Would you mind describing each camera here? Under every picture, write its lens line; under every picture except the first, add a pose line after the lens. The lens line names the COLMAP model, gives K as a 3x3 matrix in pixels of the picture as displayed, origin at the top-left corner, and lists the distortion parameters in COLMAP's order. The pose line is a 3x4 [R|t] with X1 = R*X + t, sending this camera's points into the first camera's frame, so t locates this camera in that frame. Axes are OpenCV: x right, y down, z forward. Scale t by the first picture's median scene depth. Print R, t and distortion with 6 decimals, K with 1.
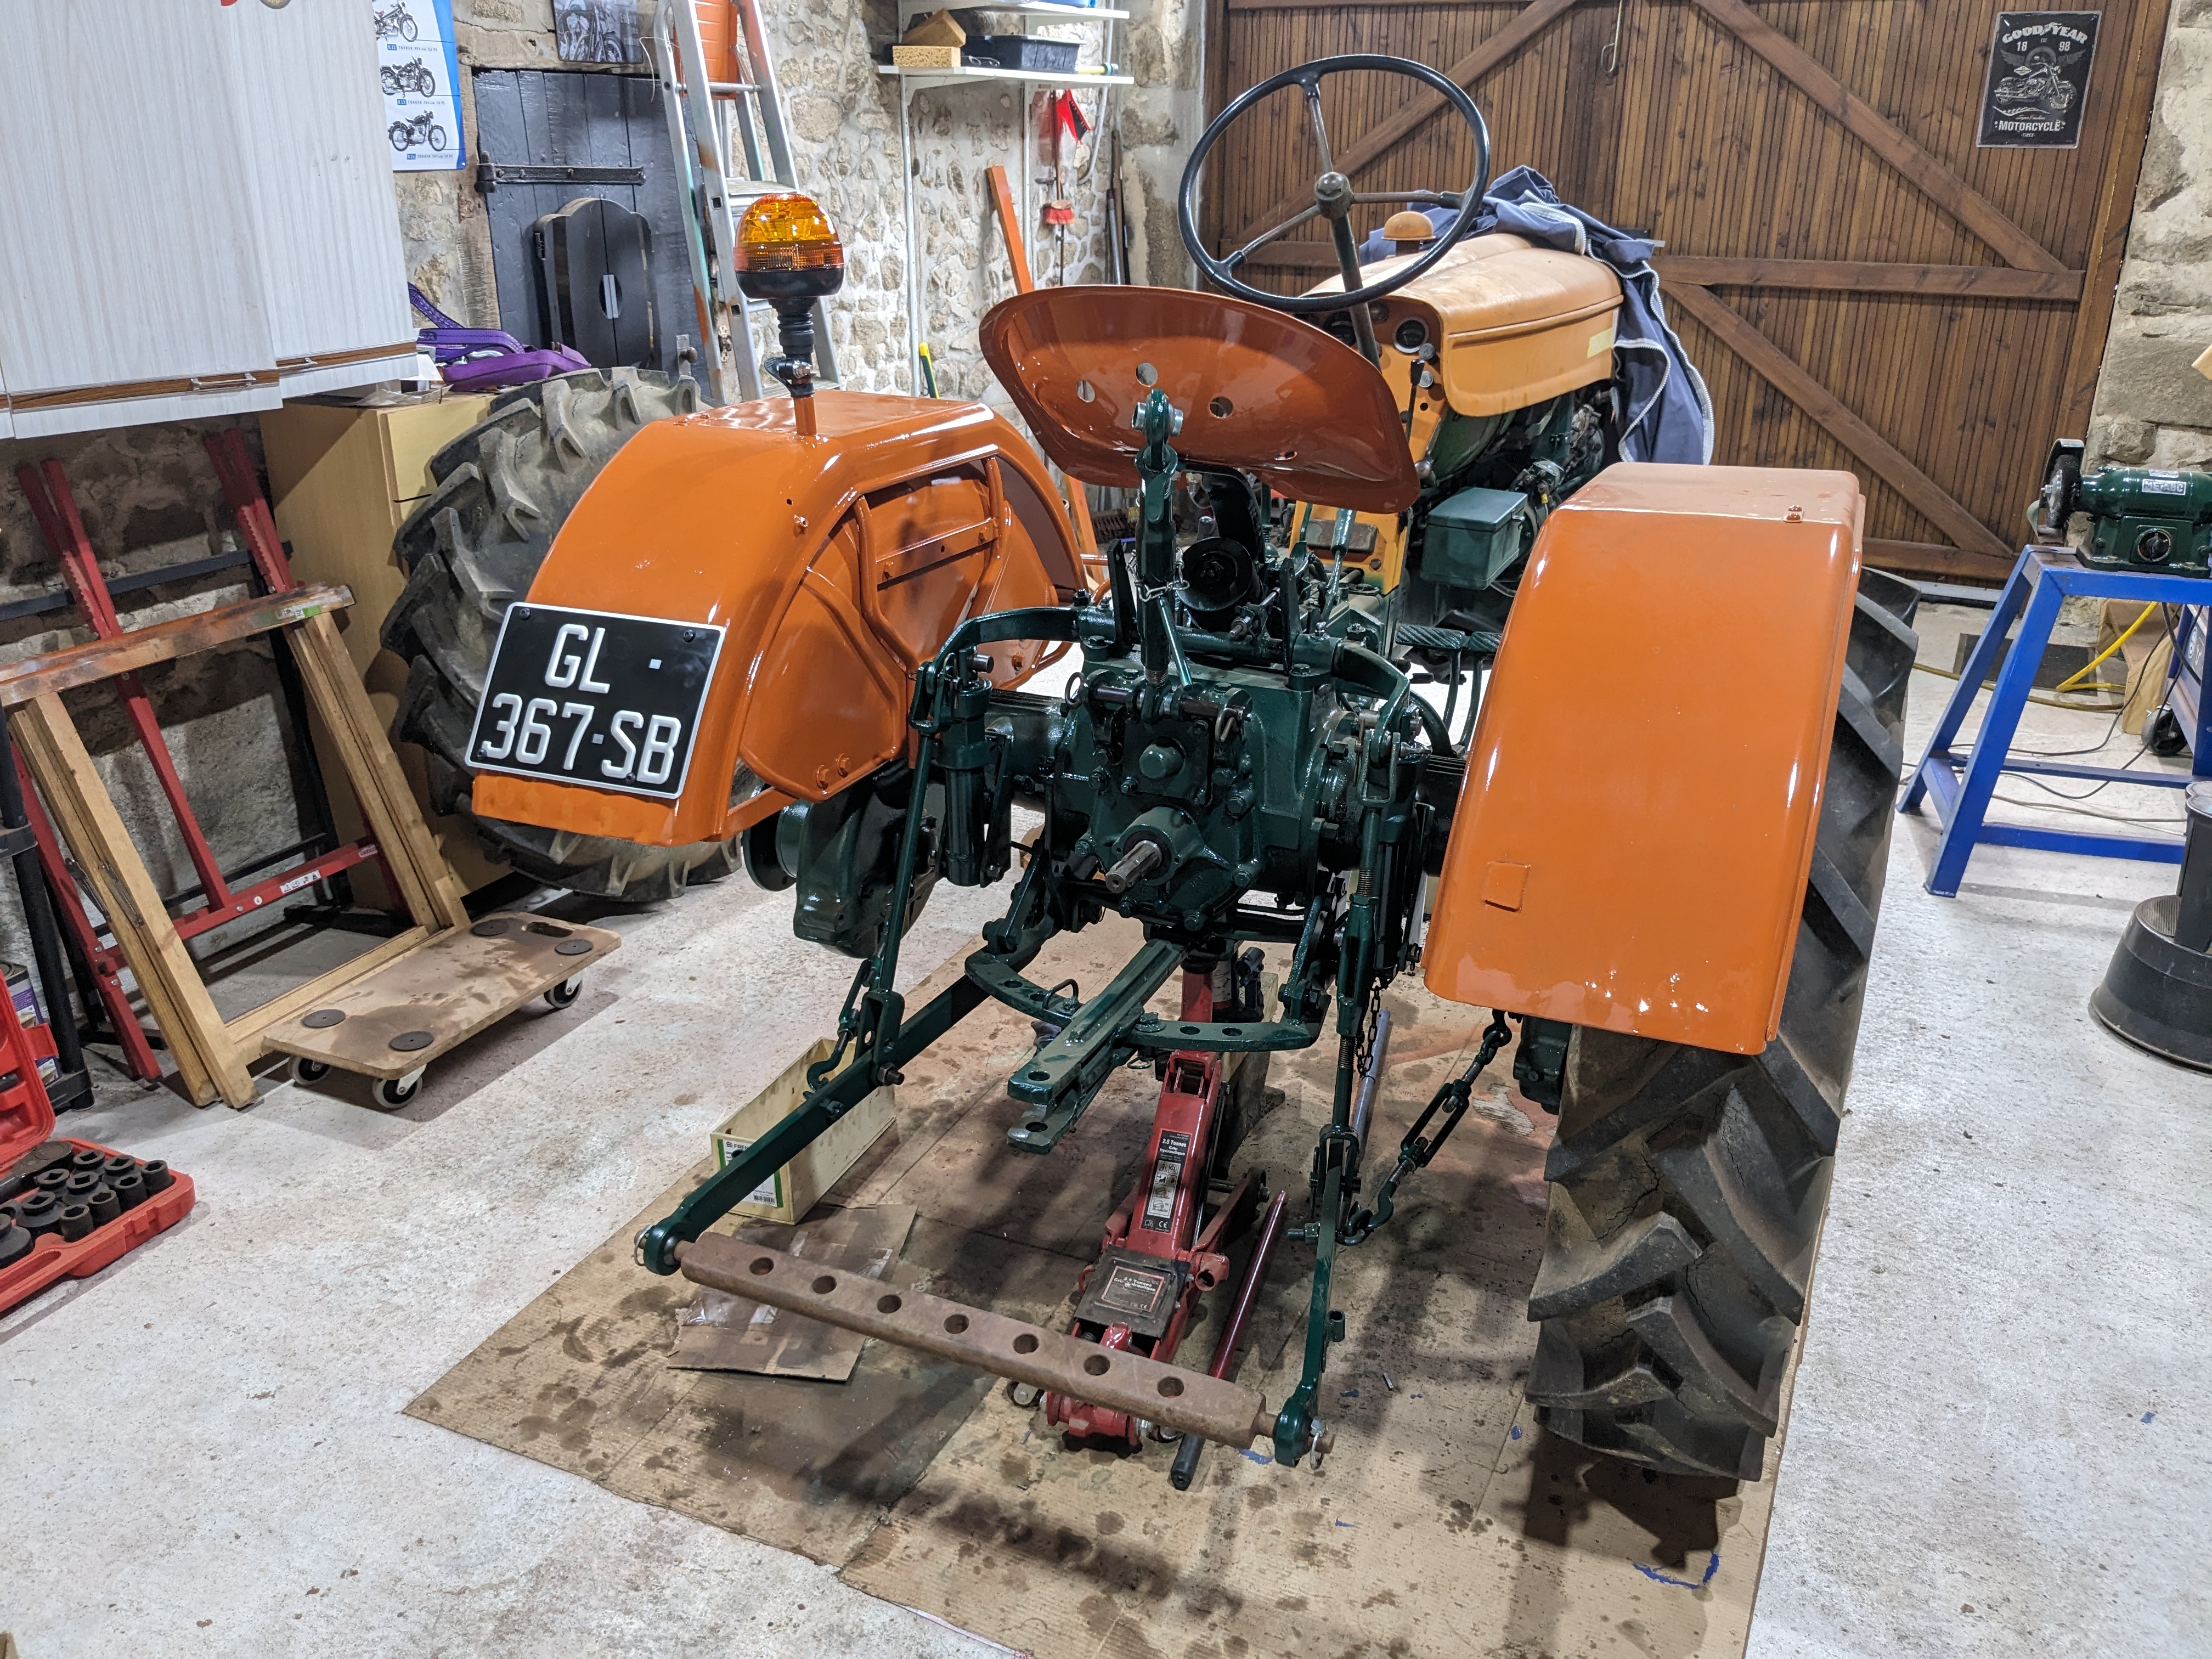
lens RADIAL K [[1753.3, 0, 1109.1], [0, 1753.3, 842.0], [0, 0, 1]] dist [0.032114, -0.066359]
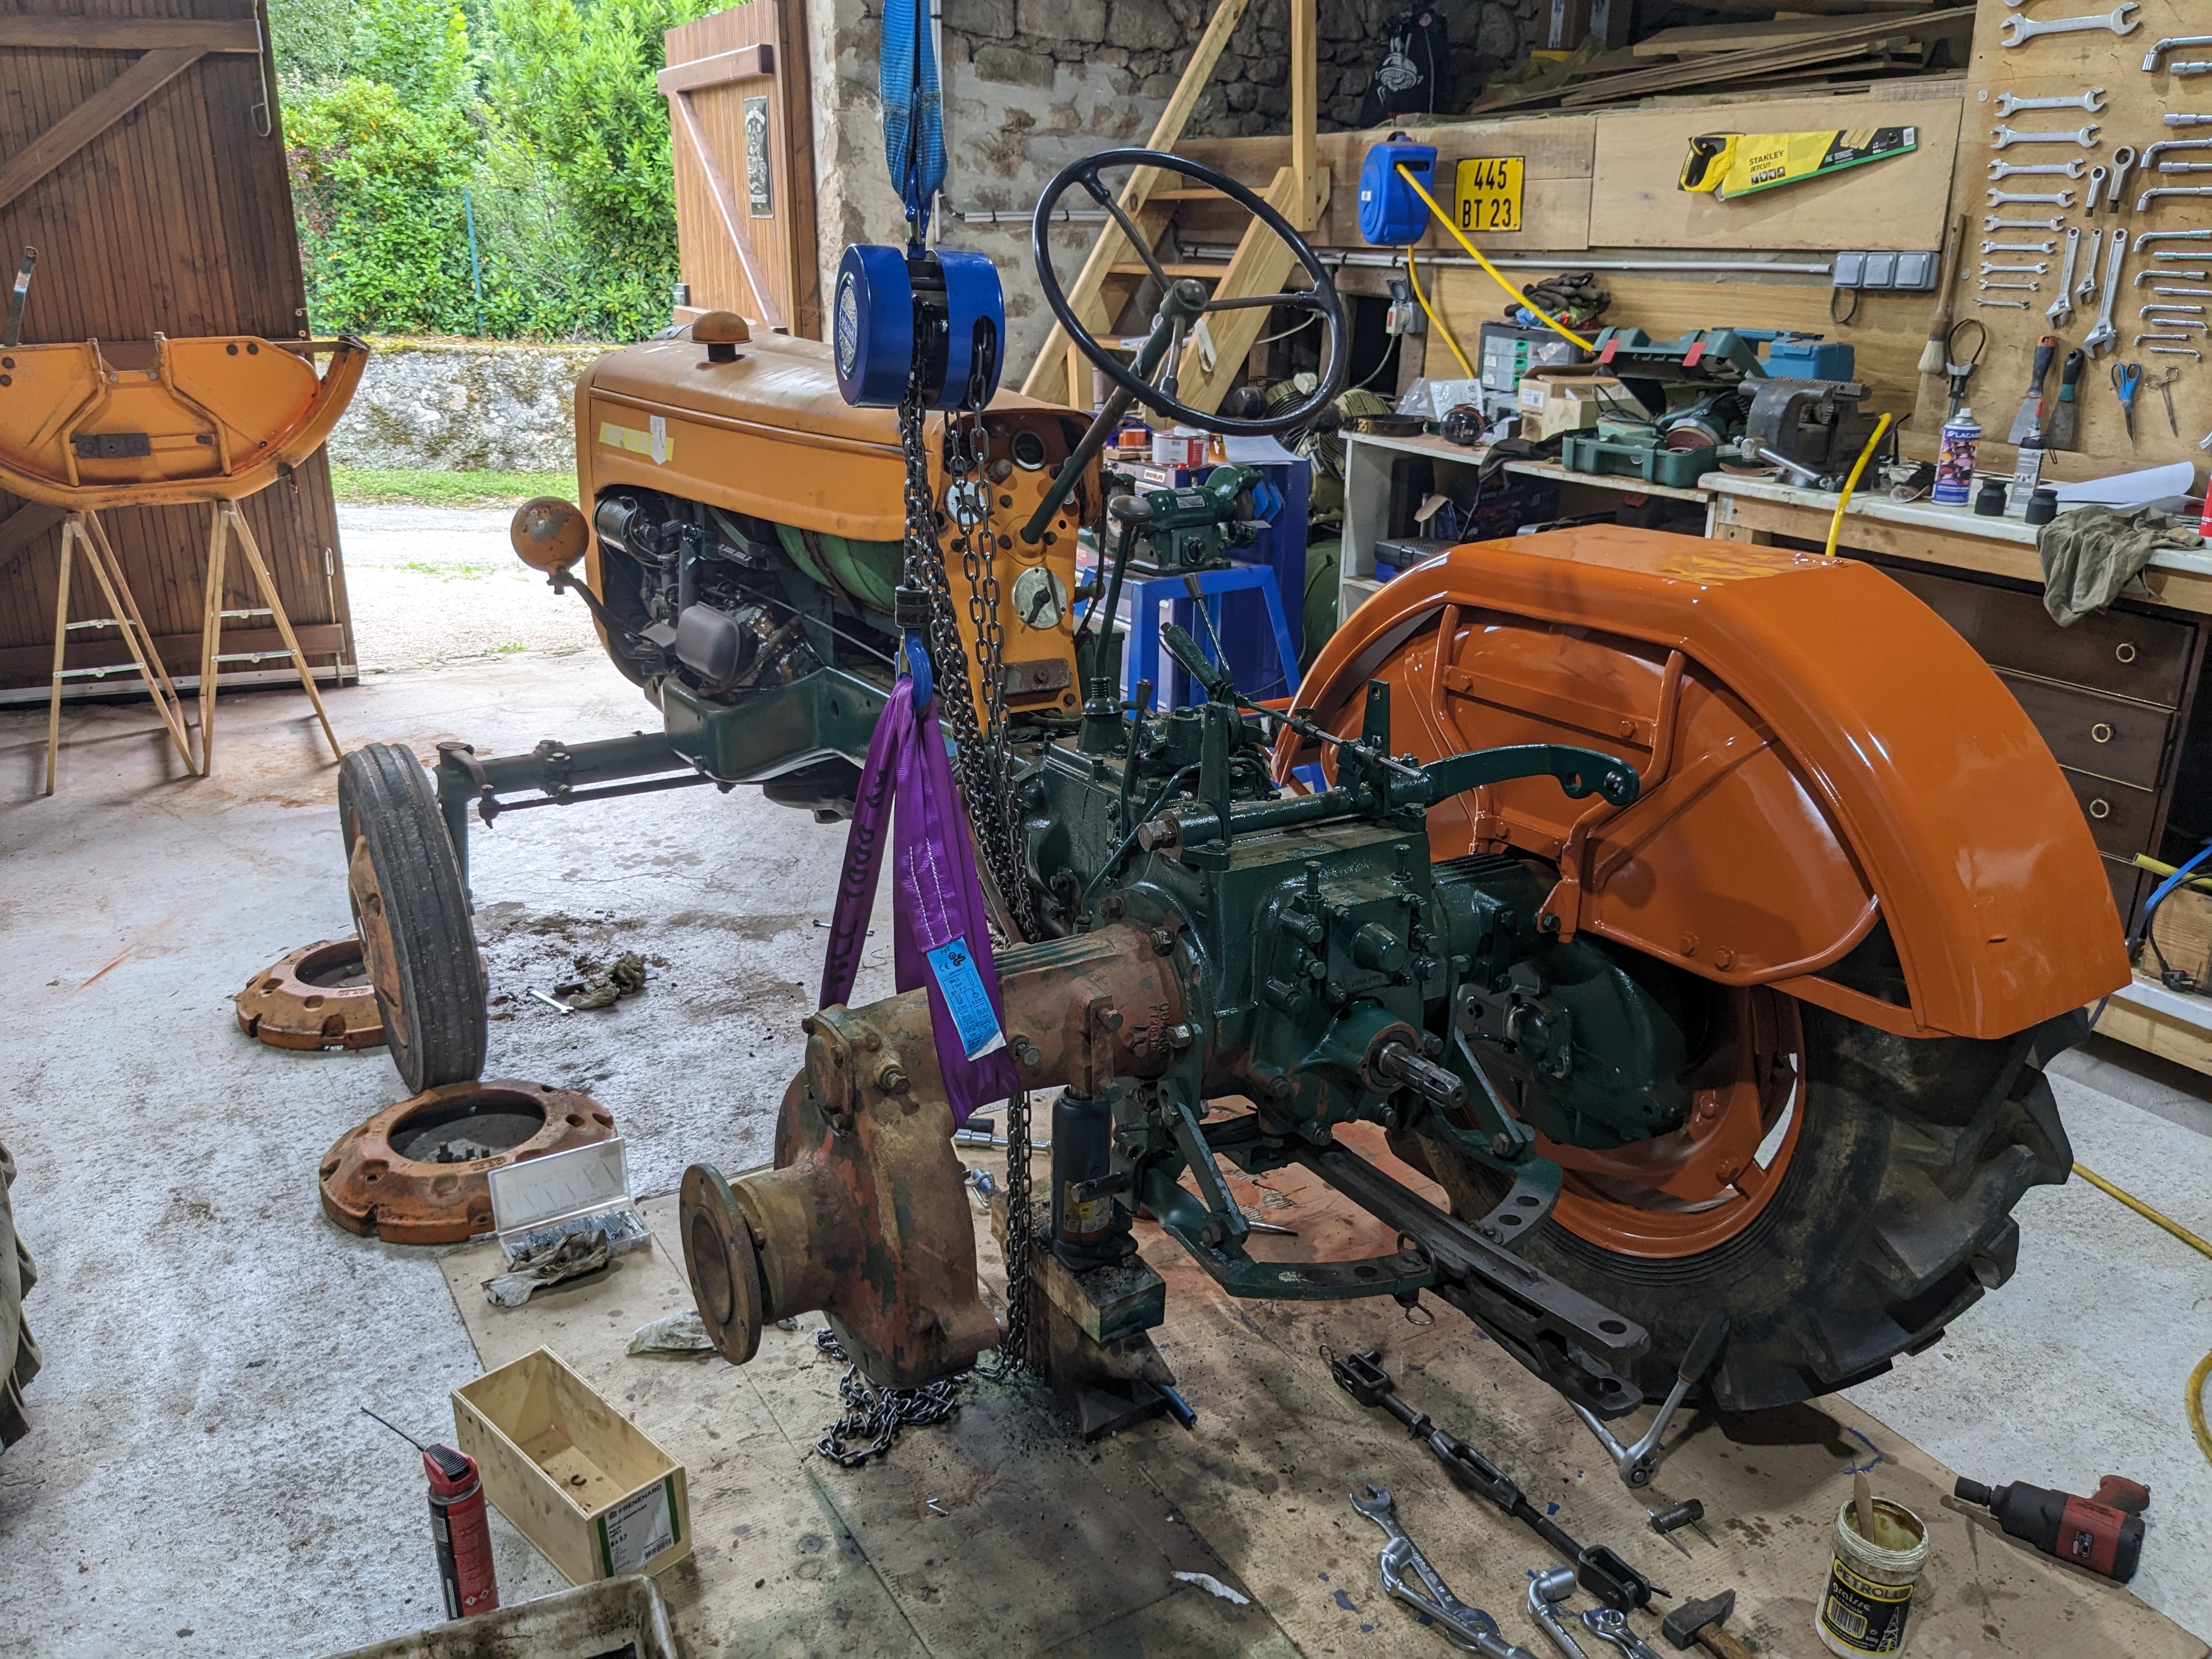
lens RADIAL K [[1753.3, 0, 1109.8], [0, 1753.3, 838.9], [0, 0, 1]] dist [0.032114, -0.066359]
pose [[0.570432, -0.277945, 0.772887, -0.277026], [0.299269, 0.946649, 0.119557, -0.096230], [-0.764883, 0.163102, 0.623179, 0.216566]]
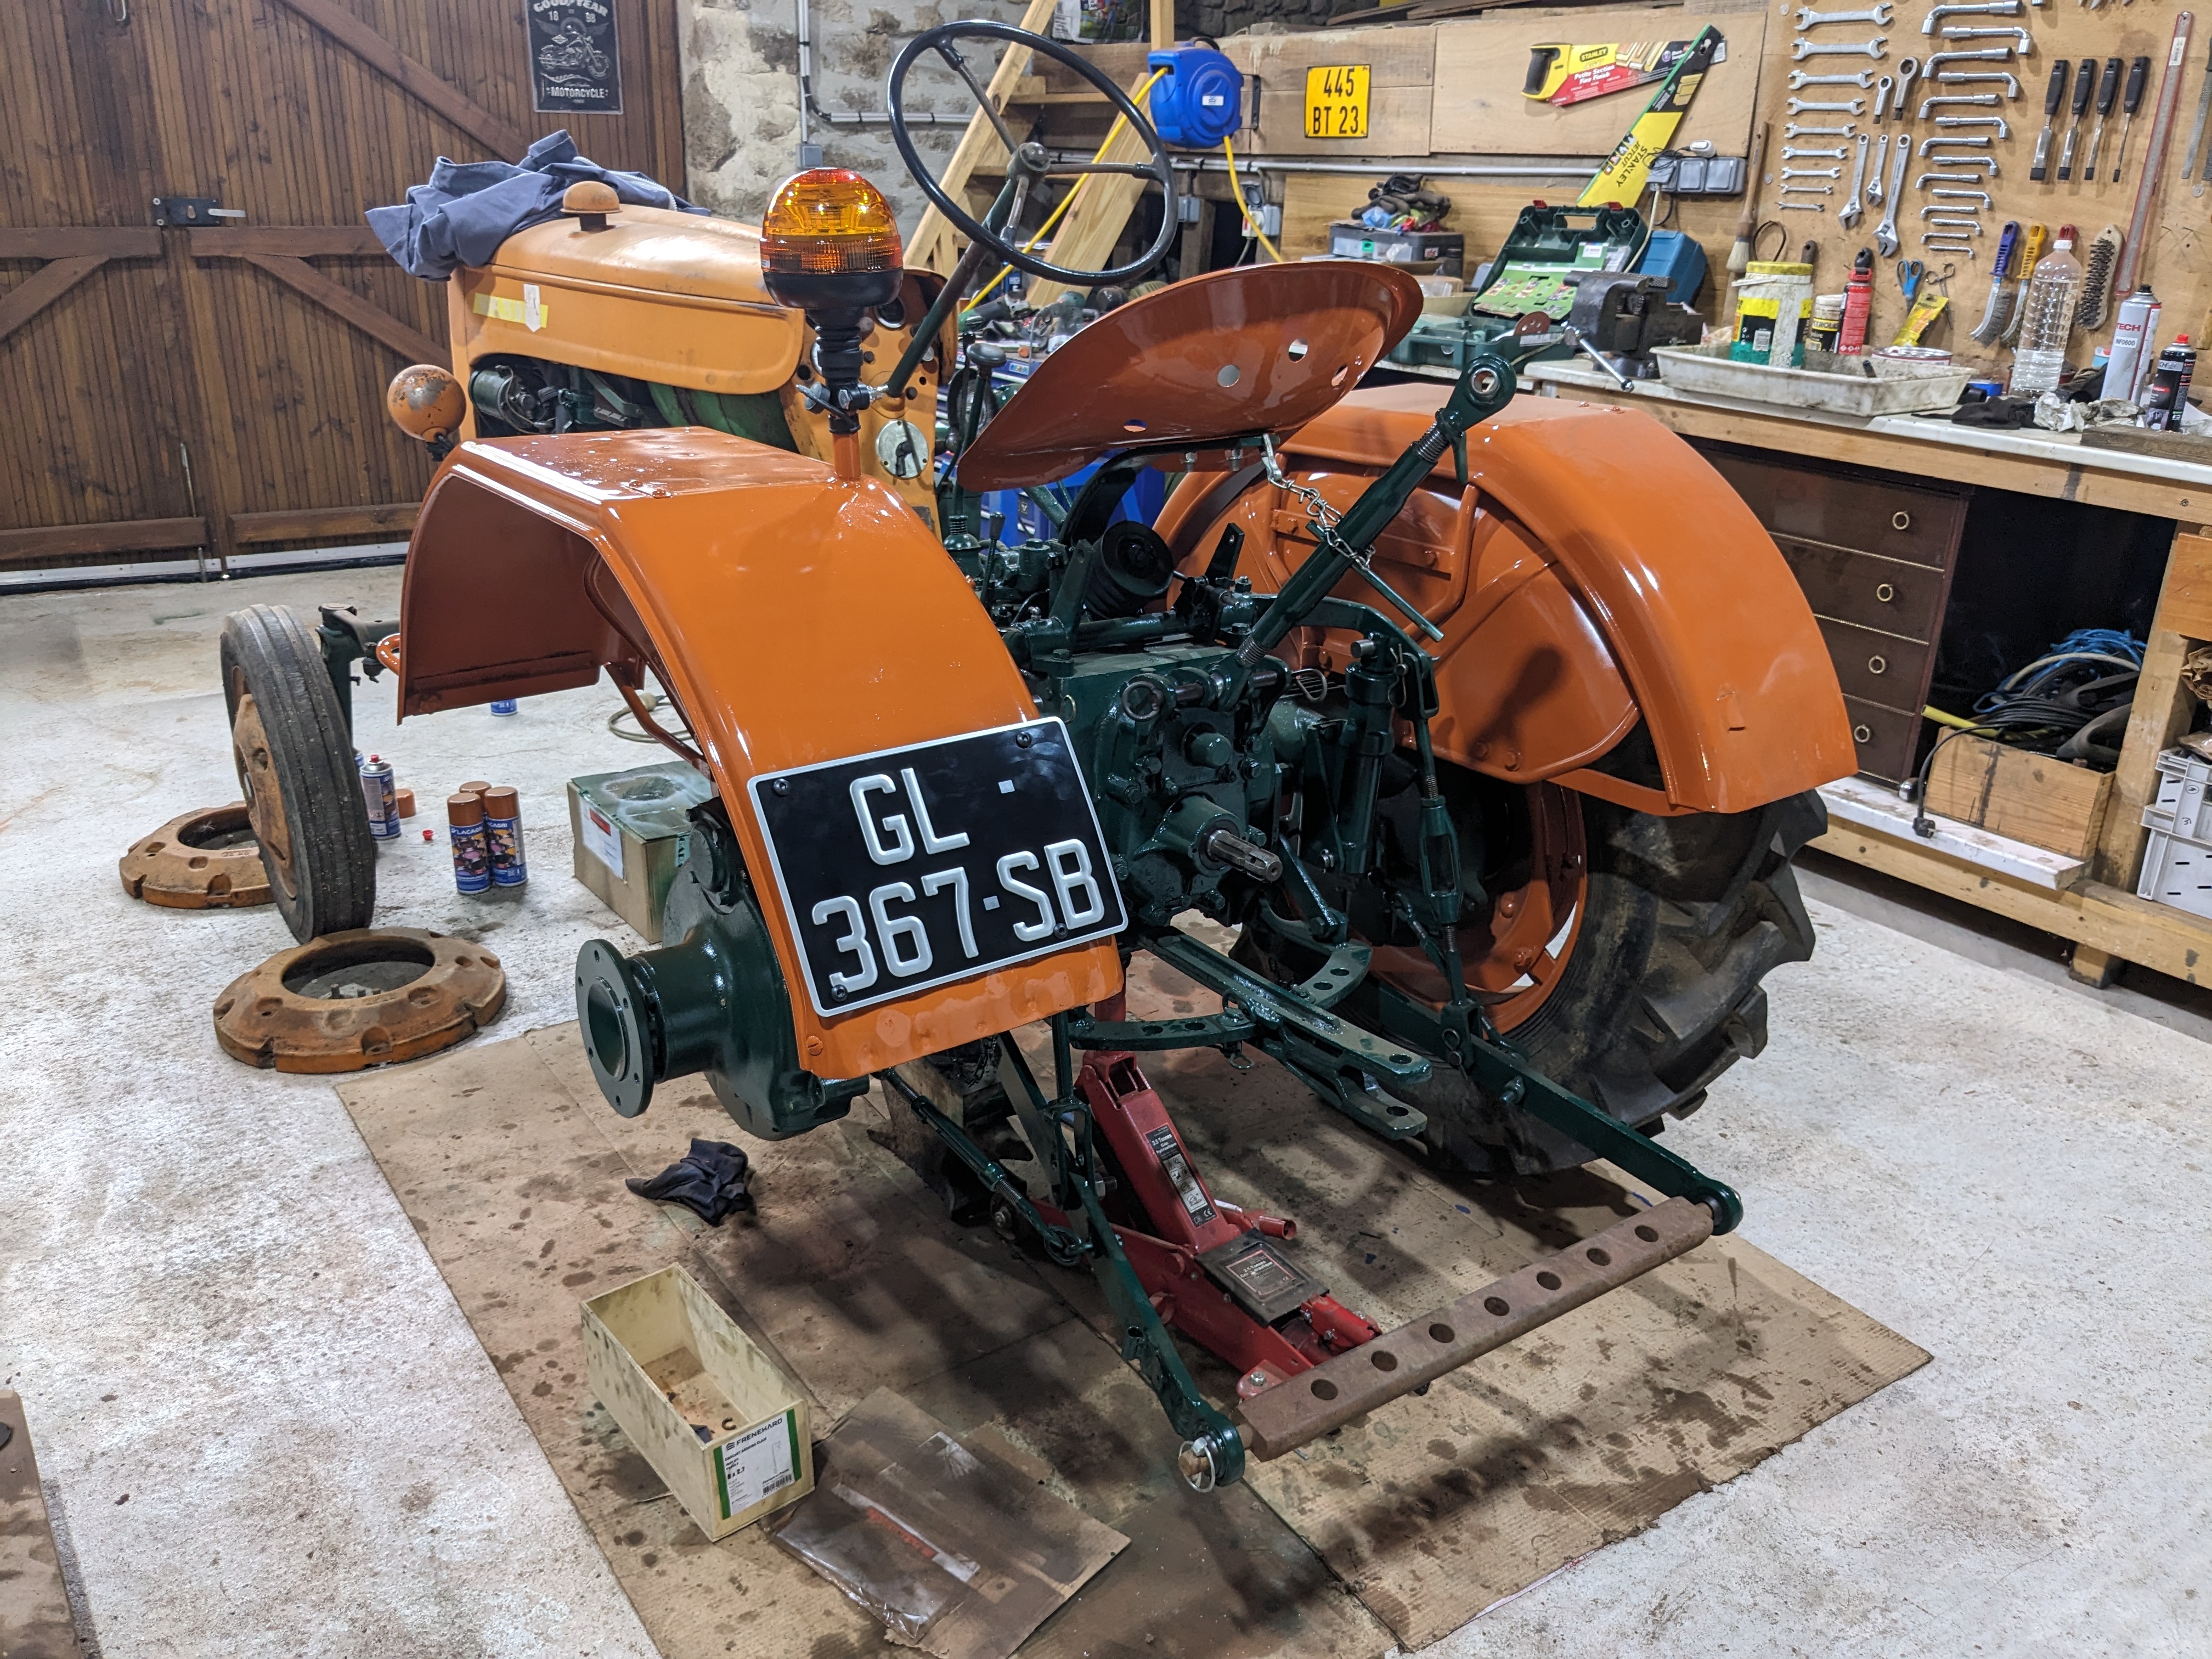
lens RADIAL K [[1753.3, 0, 1118.2], [0, 1753.3, 826.2], [0, 0, 1]] dist [0.032114, -0.066359]
pose [[0.510417, -0.306695, 0.803375, -0.312317], [0.296675, 0.939682, 0.170242, -0.073467], [-0.807130, 0.151447, 0.570619, 0.192220]]
